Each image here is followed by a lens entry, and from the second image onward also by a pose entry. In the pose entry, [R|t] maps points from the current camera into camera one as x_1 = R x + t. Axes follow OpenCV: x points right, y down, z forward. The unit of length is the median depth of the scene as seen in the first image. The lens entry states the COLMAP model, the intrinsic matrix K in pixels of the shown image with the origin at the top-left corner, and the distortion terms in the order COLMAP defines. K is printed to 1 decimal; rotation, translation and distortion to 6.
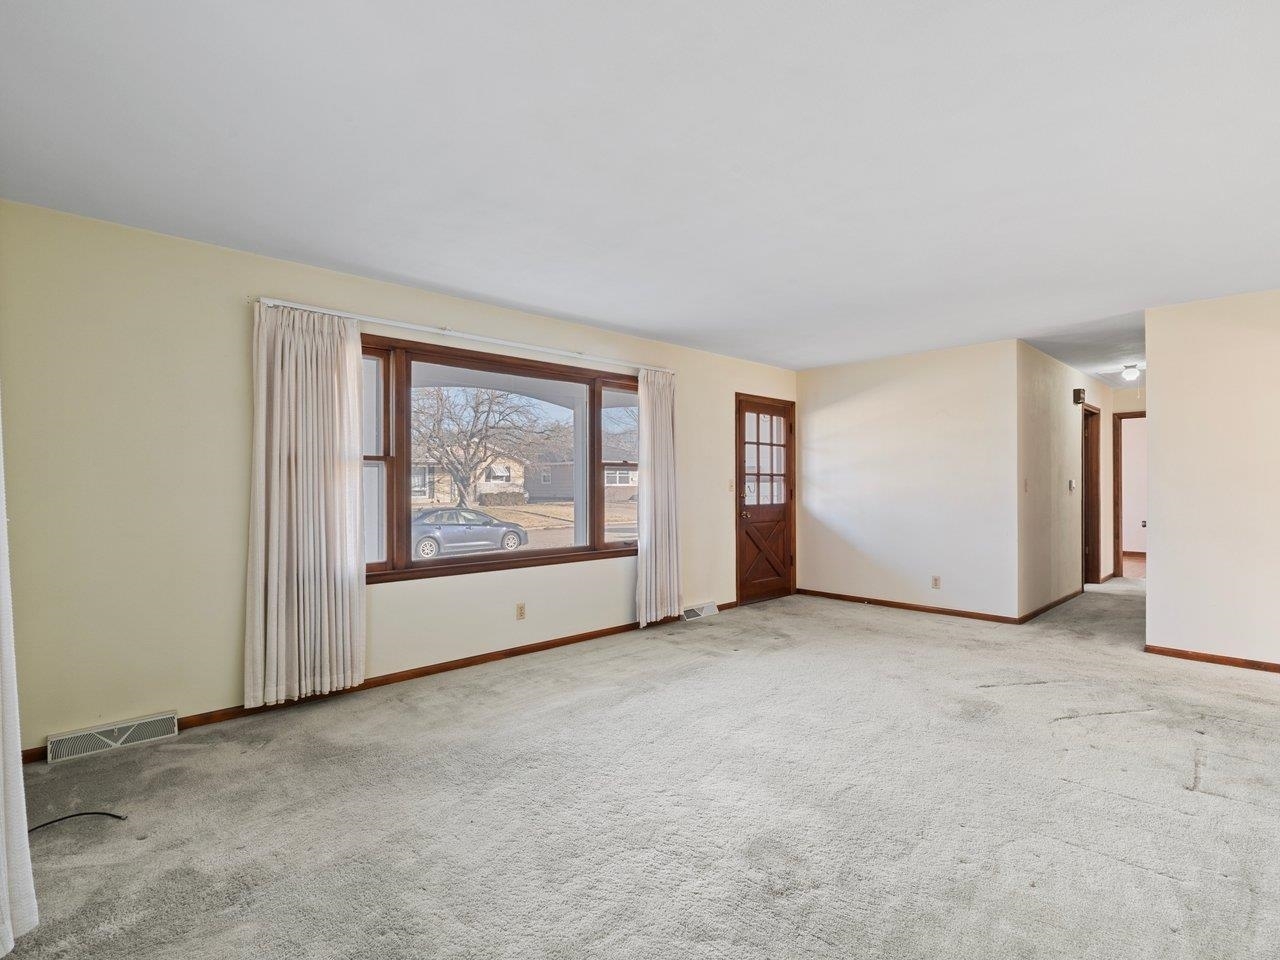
lens RADIAL K [[632.3, 0, 650.9], [0, 632.3, 478.6], [0, 0, 1]] dist [-0.002966, -0.002479]
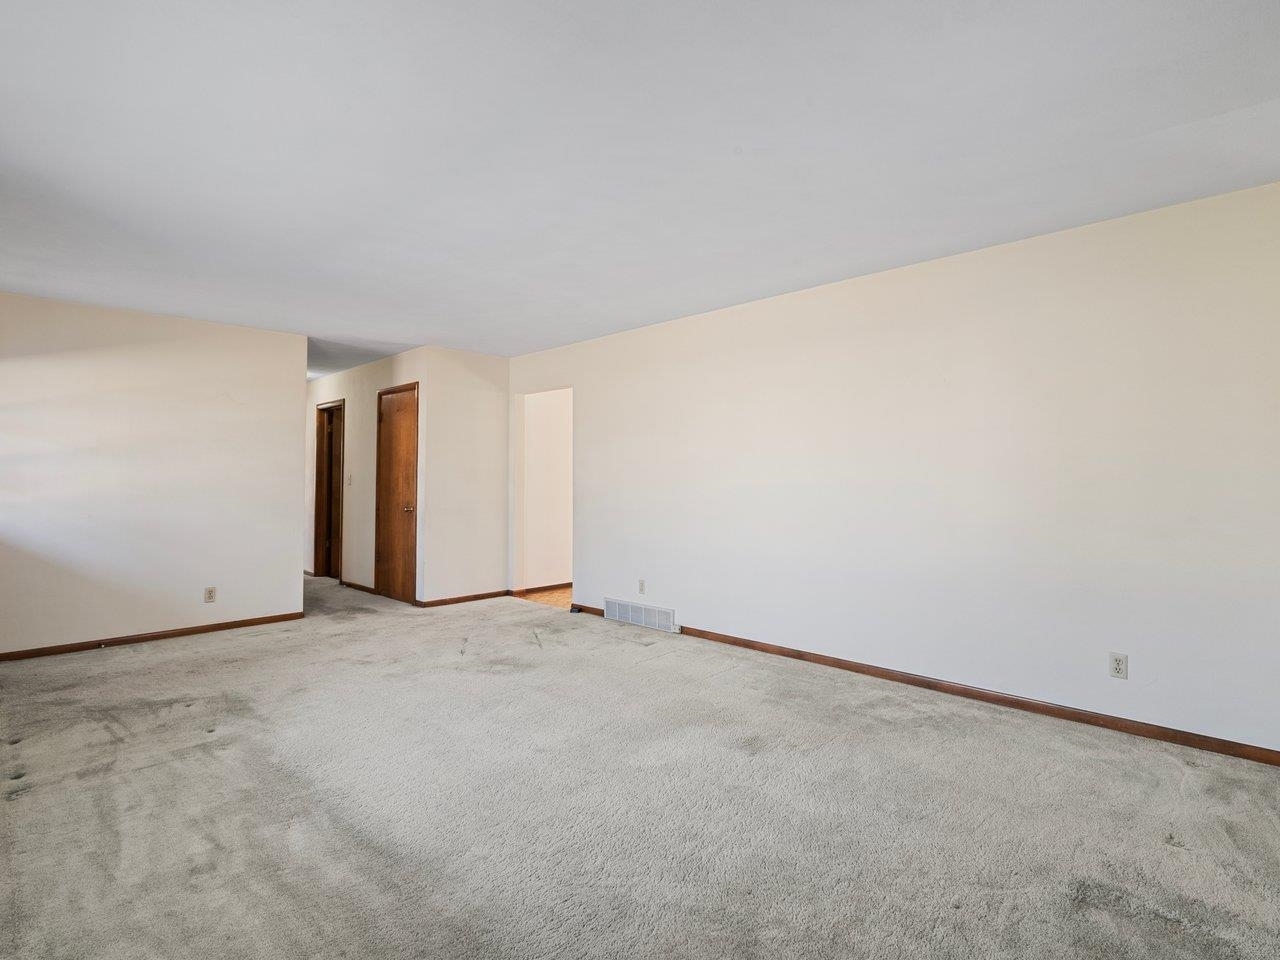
lens RADIAL K [[632.3, 0, 643.8], [0, 632.3, 481.0], [0, 0, 1]] dist [-0.002966, -0.002479]
pose [[-0.028453, 0.004344, 0.999586, -0.526438], [-0.010753, 0.999931, -0.004652, 0.011491], [-0.999537, -0.010881, -0.028405, 0.571323]]
